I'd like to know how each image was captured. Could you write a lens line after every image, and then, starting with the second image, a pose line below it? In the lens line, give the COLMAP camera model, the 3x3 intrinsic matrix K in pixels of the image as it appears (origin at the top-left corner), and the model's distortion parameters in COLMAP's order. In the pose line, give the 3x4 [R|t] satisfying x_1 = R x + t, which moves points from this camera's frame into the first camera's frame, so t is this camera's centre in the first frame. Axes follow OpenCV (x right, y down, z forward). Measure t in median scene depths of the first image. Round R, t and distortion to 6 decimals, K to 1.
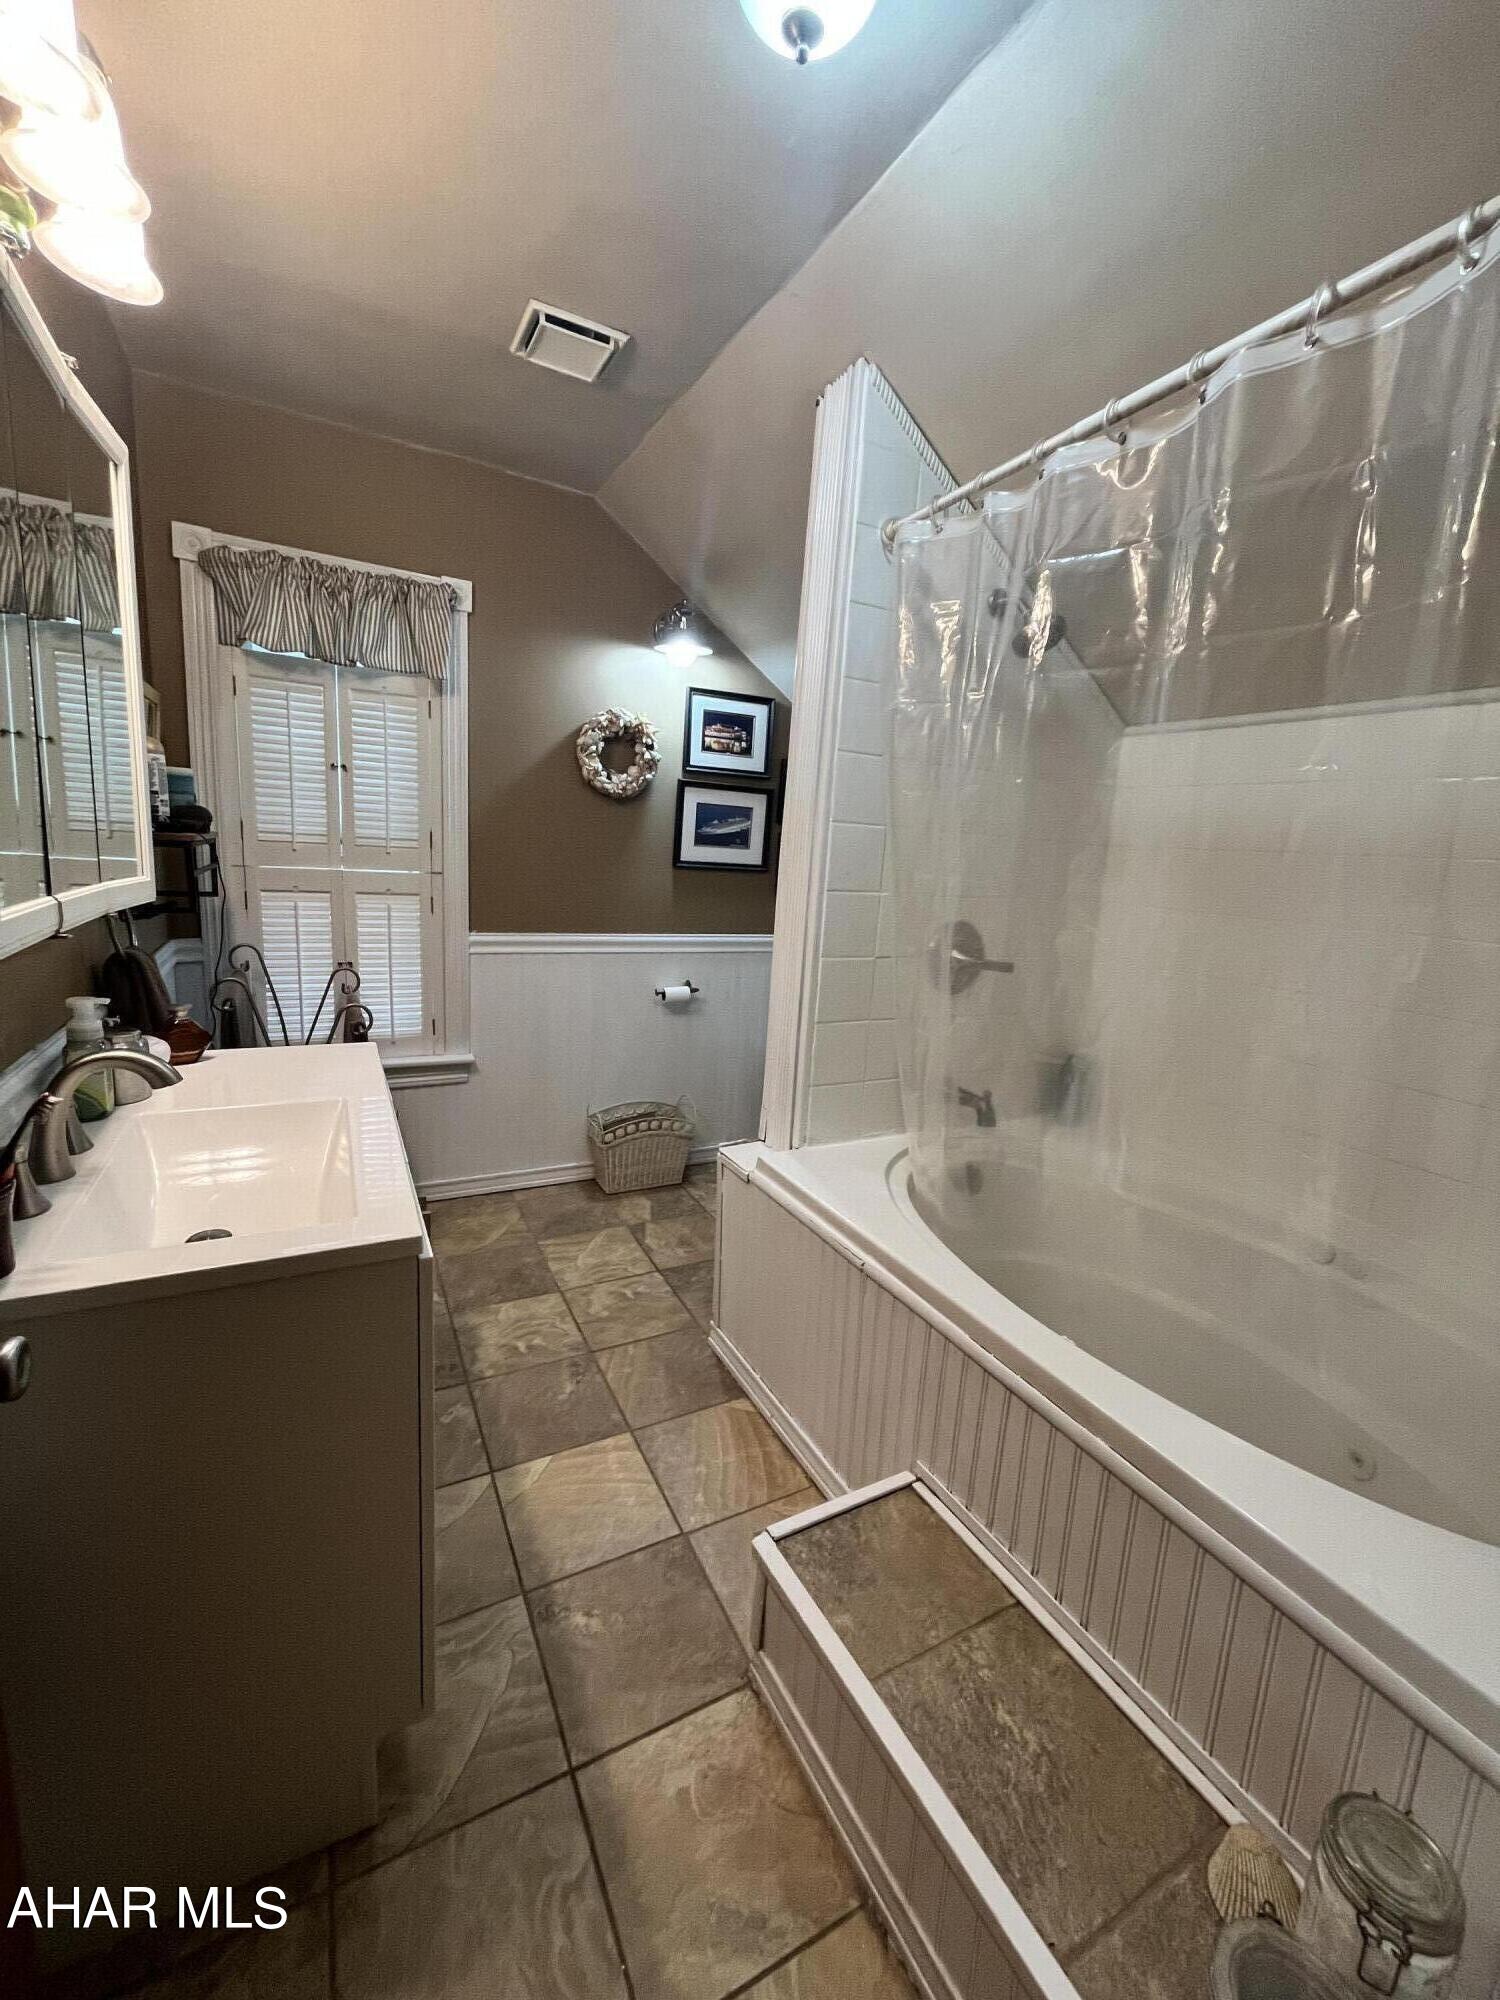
lens RADIAL K [[804.9, 0, 750.0], [0, 804.9, 1000.0], [0, 0, 1]] dist [-0.001229, -0.000463]
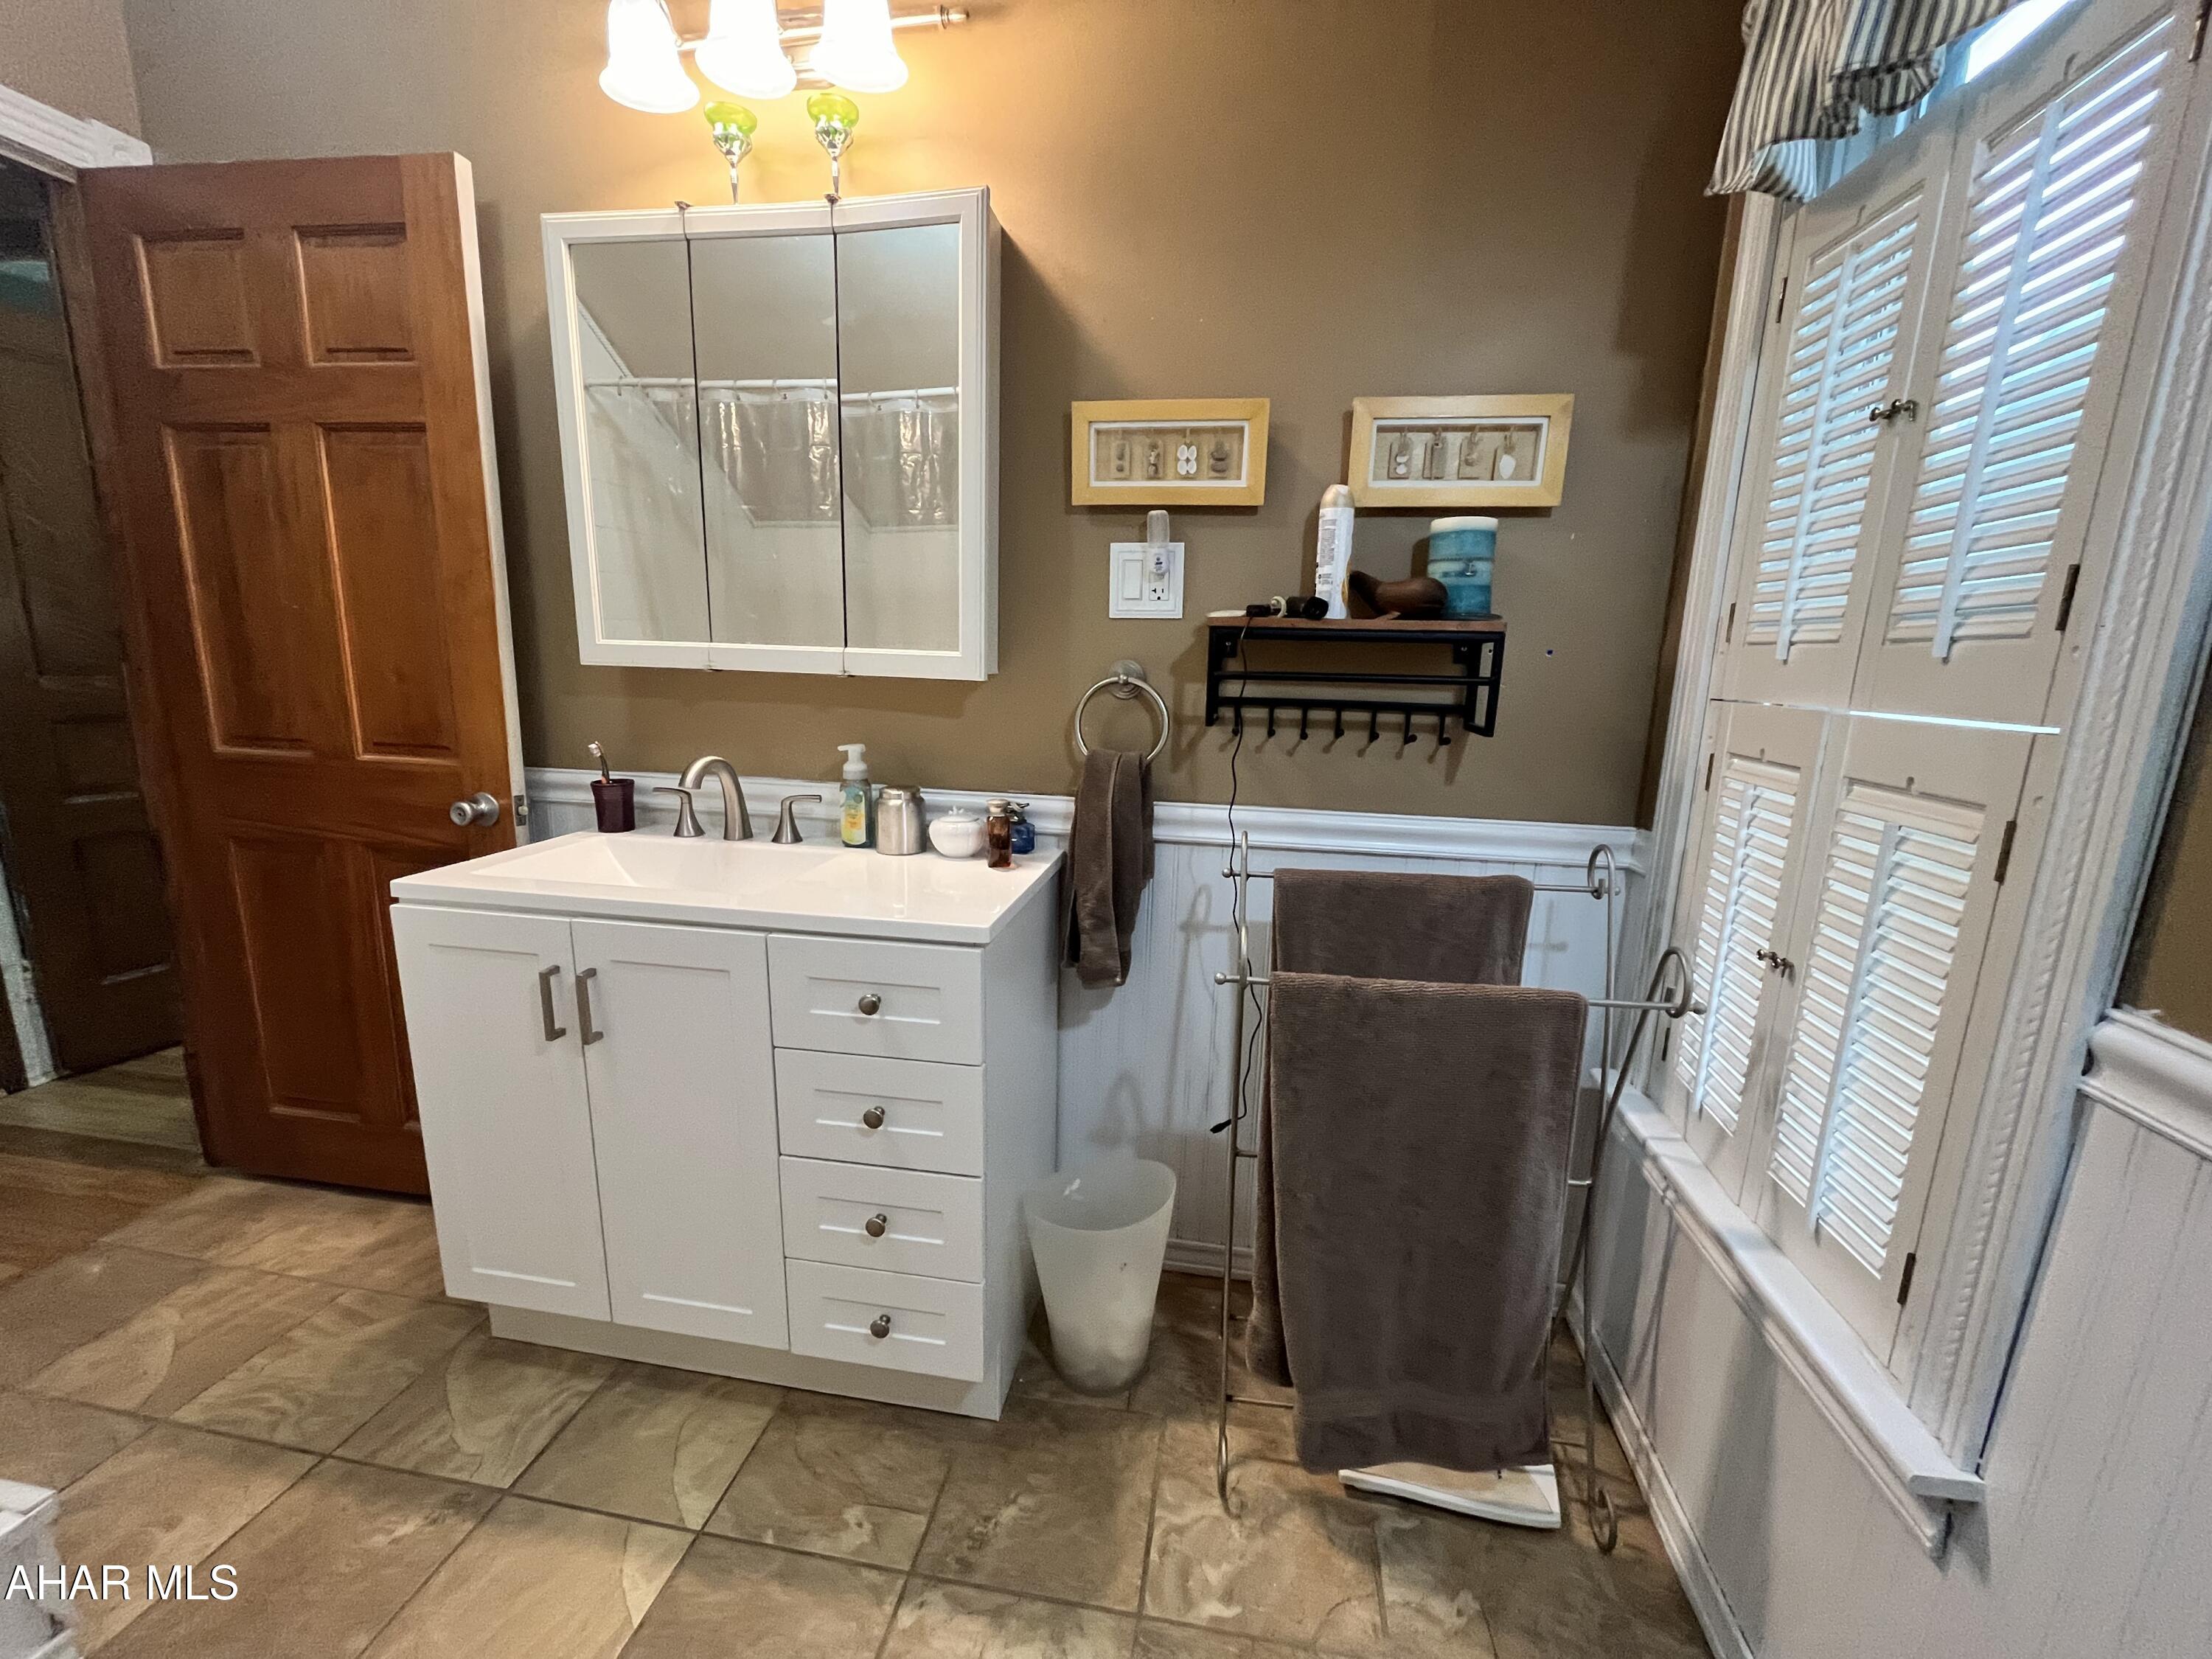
lens RADIAL K [[890.2, 0, 1106.0], [0, 890.2, 829.5], [0, 0, 1]] dist [-0.001229, -0.000463]
pose [[-0.603510, 0.068887, -0.794374, 0.010116], [-0.222718, 0.942044, 0.250898, -0.170507], [0.765619, 0.328341, -0.553190, 1.229150]]
